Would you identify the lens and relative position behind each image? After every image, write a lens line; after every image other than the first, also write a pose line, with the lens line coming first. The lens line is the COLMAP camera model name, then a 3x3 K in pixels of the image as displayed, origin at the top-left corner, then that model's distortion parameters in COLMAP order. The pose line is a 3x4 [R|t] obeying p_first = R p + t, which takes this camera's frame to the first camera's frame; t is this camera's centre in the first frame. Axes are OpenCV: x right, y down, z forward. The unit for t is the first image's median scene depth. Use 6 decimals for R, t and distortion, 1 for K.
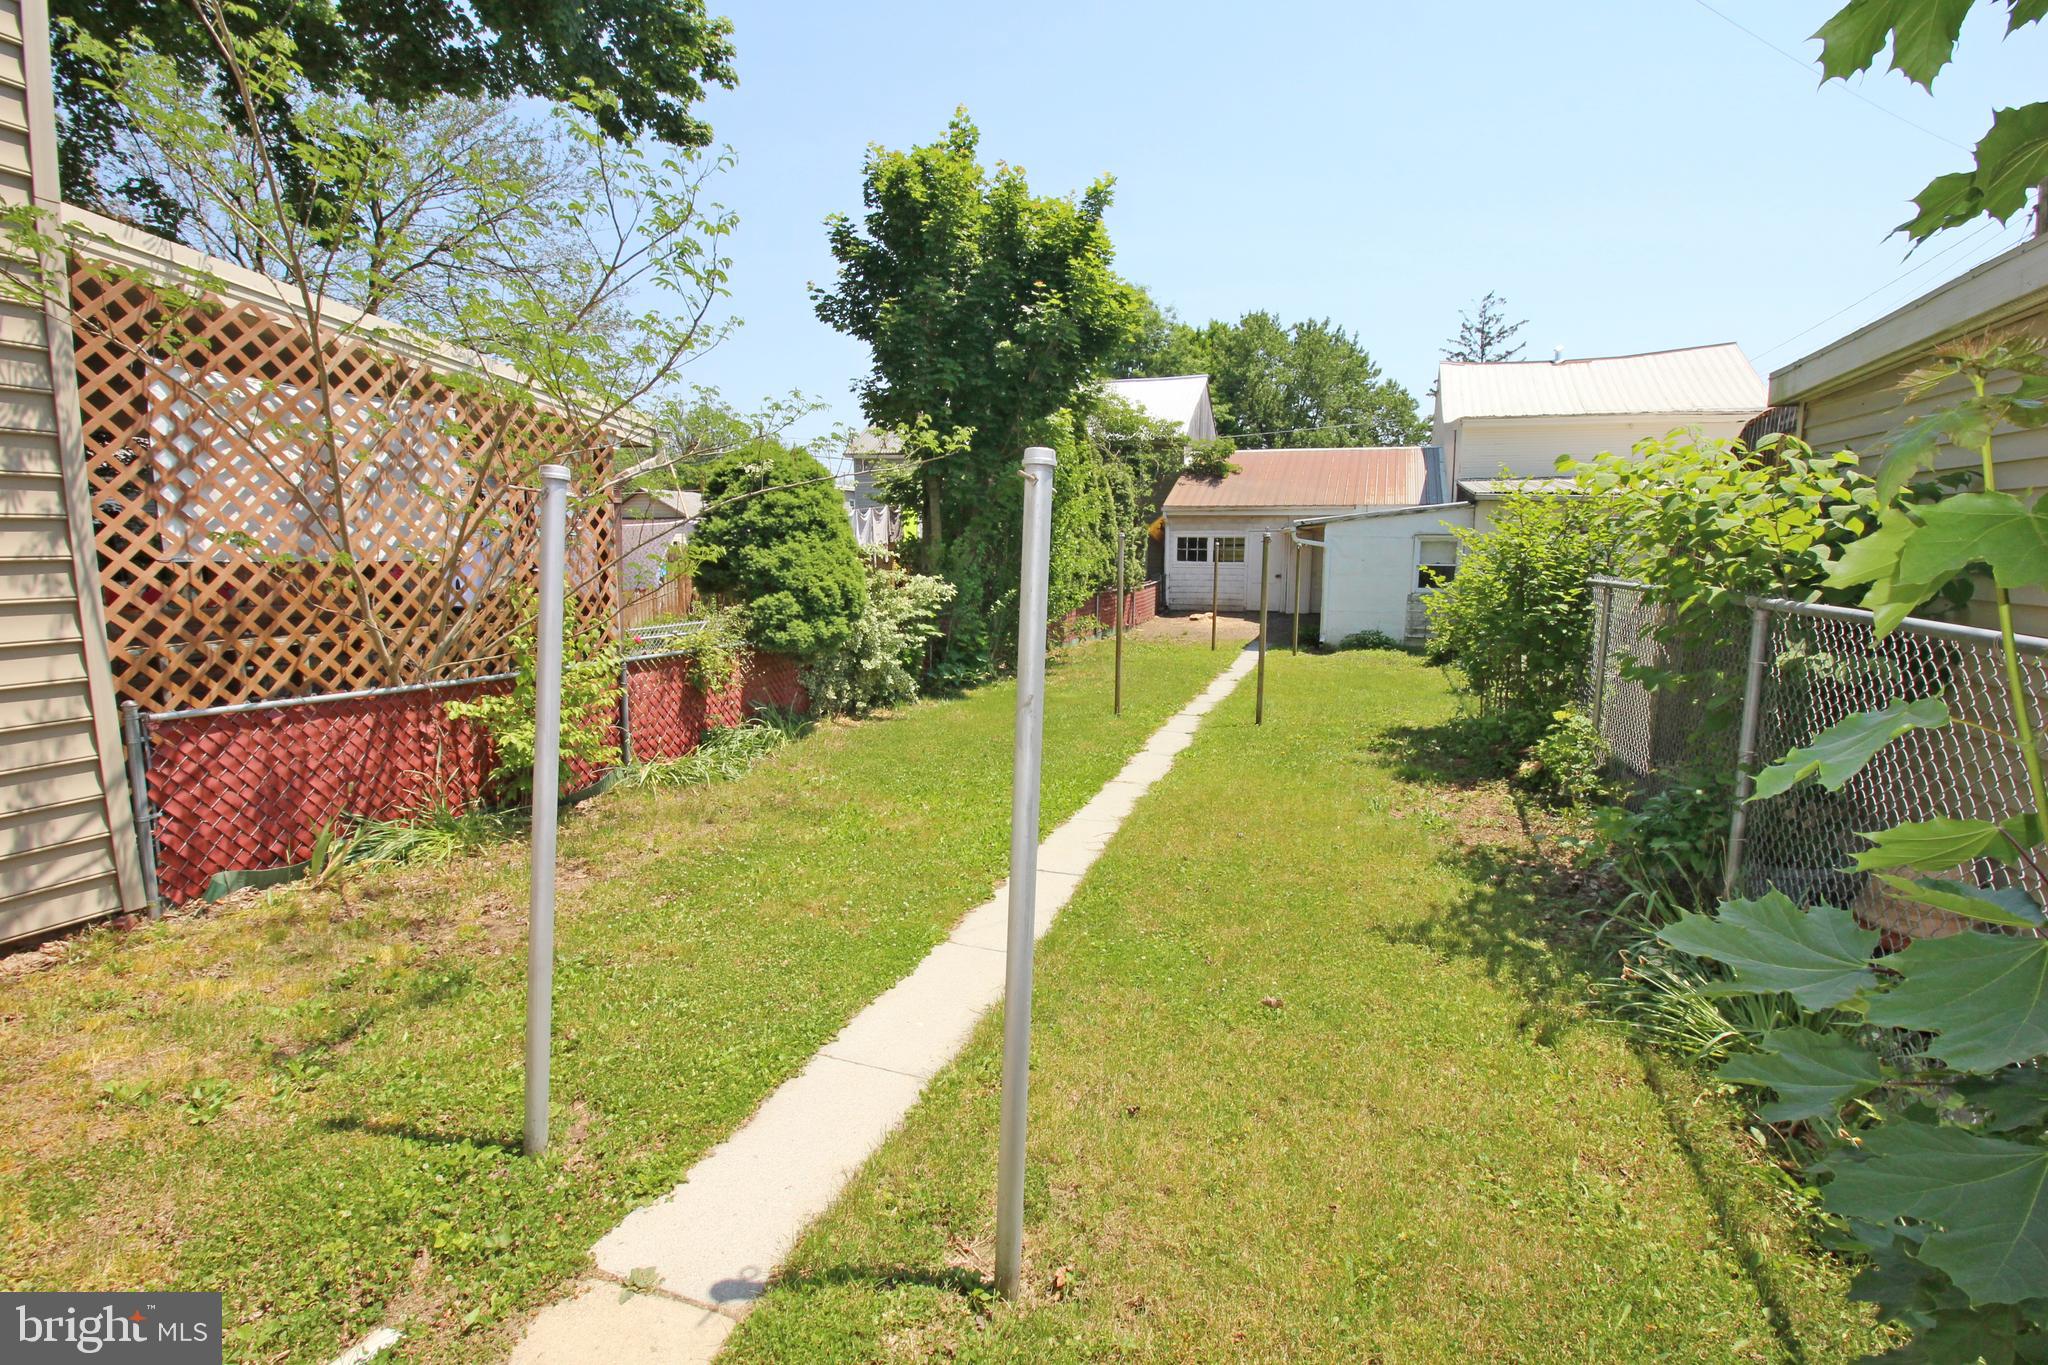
lens RADIAL K [[965.9, 0, 1031.3], [0, 965.9, 679.1], [0, 0, 1]] dist [-0.001398, -0.000049]
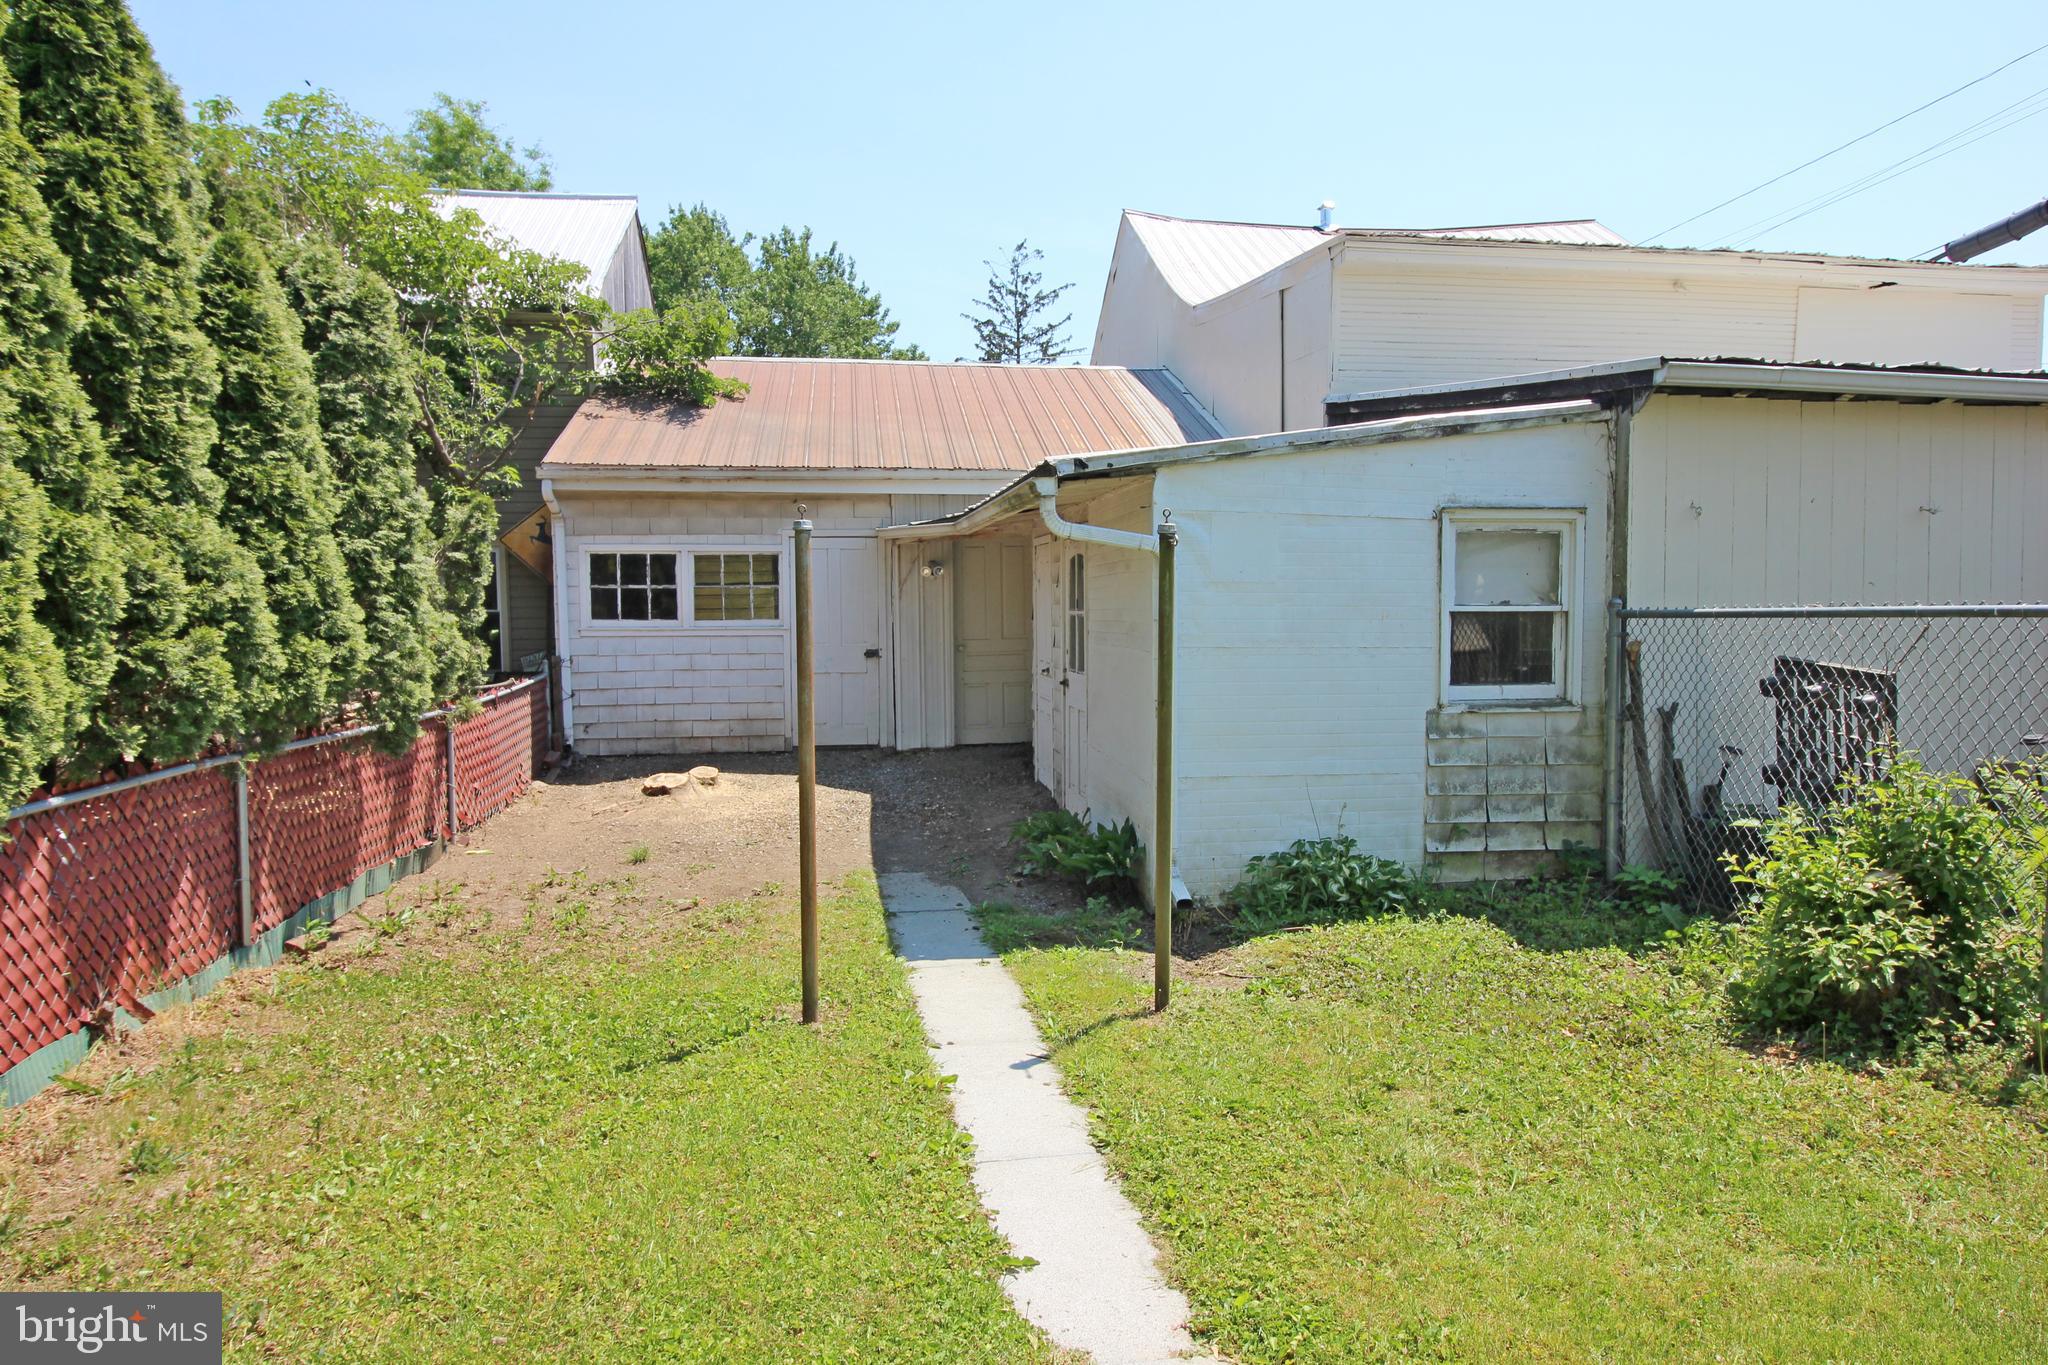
lens RADIAL K [[1275.0, 0, 1031.1], [0, 1275.0, 672.4], [0, 0, 1]] dist [0.009586, 0.001113]
pose [[0.881679, -0.037552, 0.470352, 0.069615], [0.077317, 0.994852, -0.065505, -0.057935], [-0.465471, 0.094121, 0.880044, 0.498032]]
